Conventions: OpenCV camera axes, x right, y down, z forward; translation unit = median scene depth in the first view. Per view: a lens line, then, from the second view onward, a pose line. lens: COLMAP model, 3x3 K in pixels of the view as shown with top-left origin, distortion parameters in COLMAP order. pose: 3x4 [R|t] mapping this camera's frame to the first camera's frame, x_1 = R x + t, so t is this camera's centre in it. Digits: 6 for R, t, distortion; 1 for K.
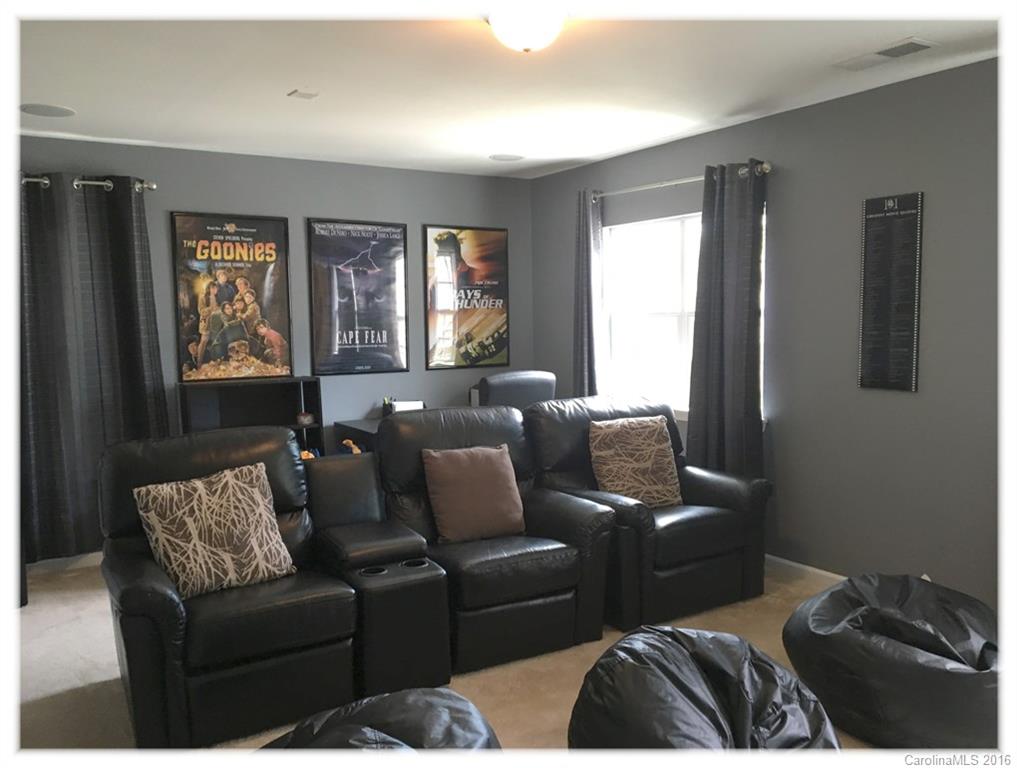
lens RADIAL K [[835.5, 0, 506.0], [0, 835.5, 380.9], [0, 0, 1]] dist [0.049560, -0.030133]
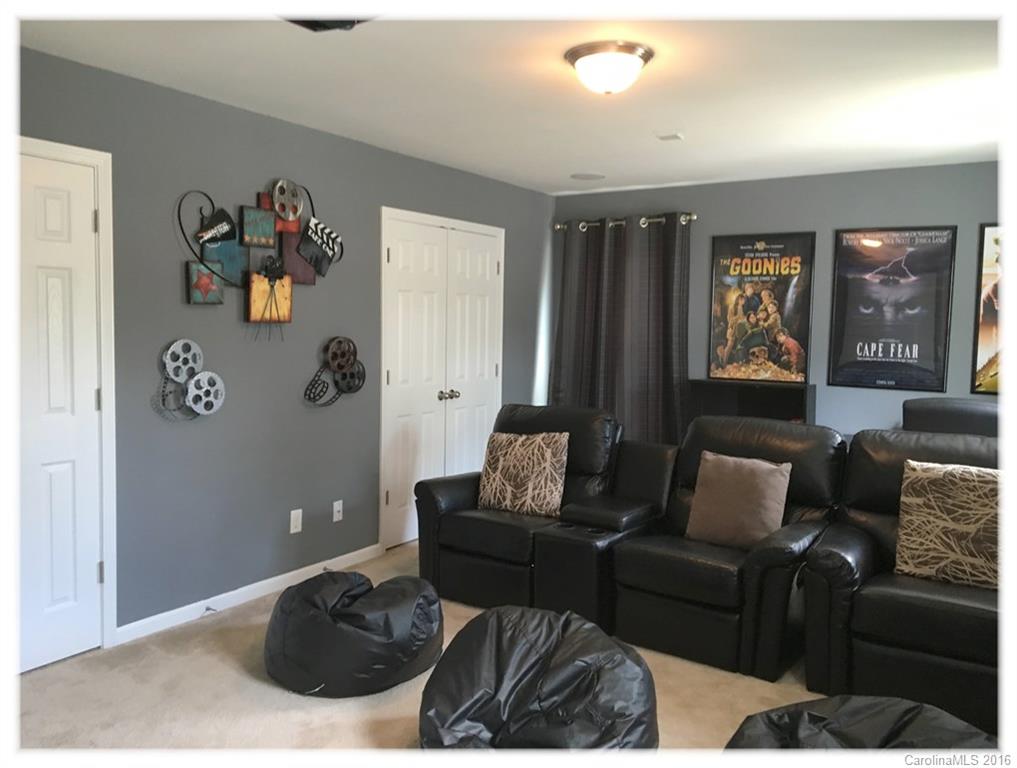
lens RADIAL K [[835.5, 0, 505.6], [0, 835.5, 394.5], [0, 0, 1]] dist [0.049560, -0.030133]
pose [[0.414685, 0.101971, -0.904233, 0.562011], [-0.096330, 0.993037, 0.067808, -0.028064], [0.904852, 0.058985, 0.421621, 0.229970]]
